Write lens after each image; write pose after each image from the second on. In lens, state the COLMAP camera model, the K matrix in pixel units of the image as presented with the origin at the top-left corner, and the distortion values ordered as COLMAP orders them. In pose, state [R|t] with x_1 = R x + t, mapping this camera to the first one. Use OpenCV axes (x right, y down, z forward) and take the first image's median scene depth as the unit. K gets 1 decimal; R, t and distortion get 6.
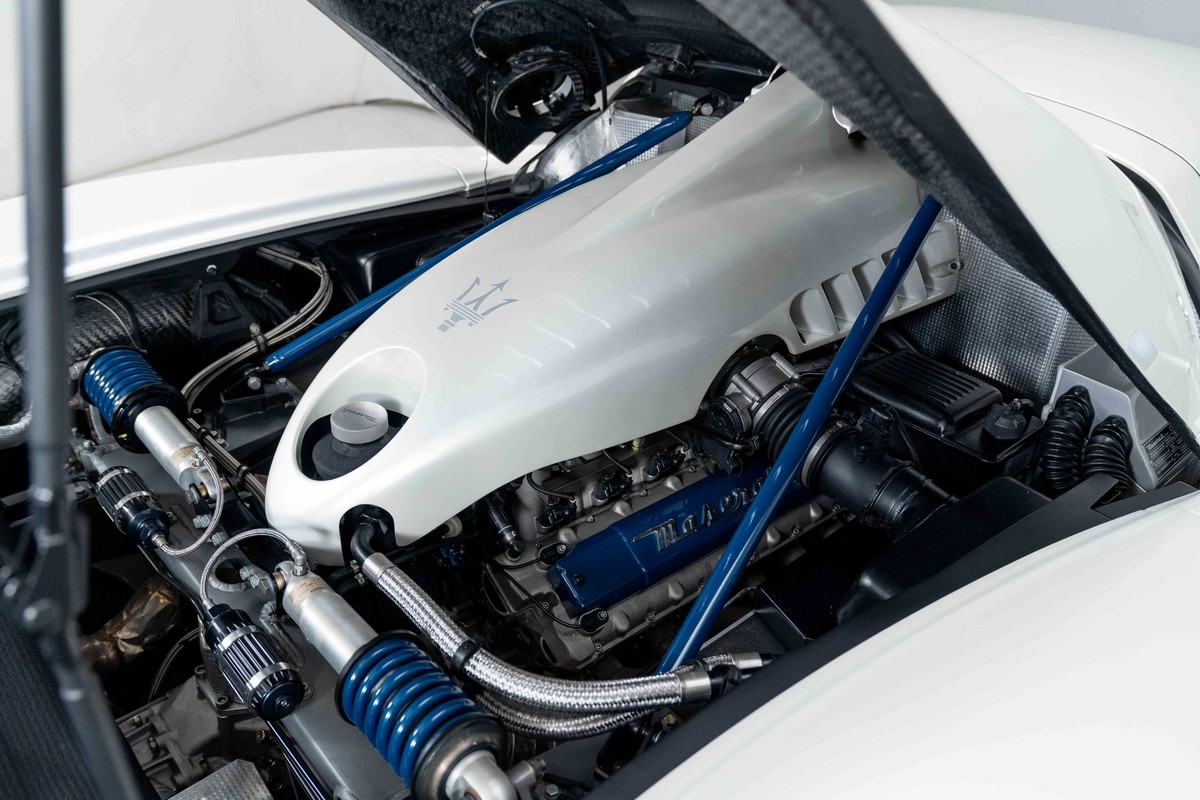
lens RADIAL K [[992.1, 0, 584.4], [0, 992.1, 407.3], [0, 0, 1]] dist [-0.013070, 0.009156]
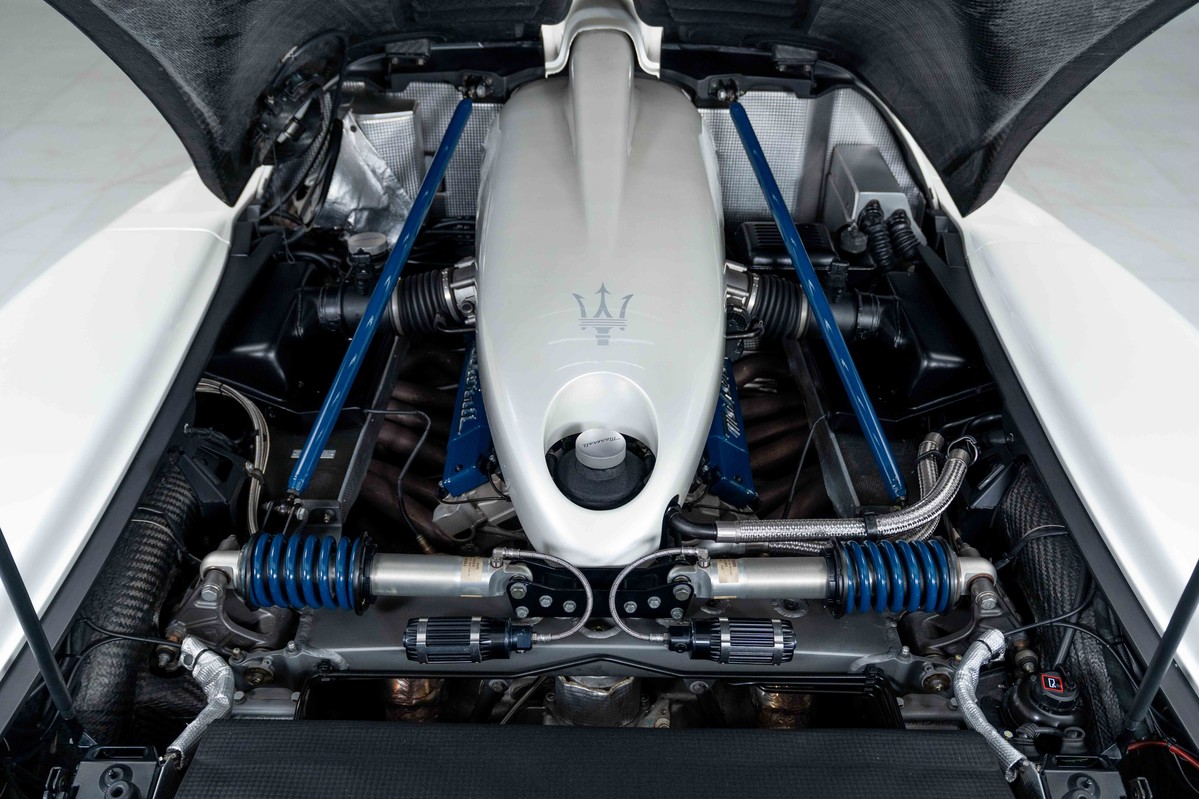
lens RADIAL K [[1091.4, 0, 598.5], [0, 1091.4, 396.7], [0, 0, 1]] dist [-0.000261, 0.000000]
pose [[0.641843, -0.452123, 0.619373, -0.724333], [0.400978, 0.886358, 0.231488, -0.241627], [-0.653647, 0.099776, 0.750194, 0.056274]]
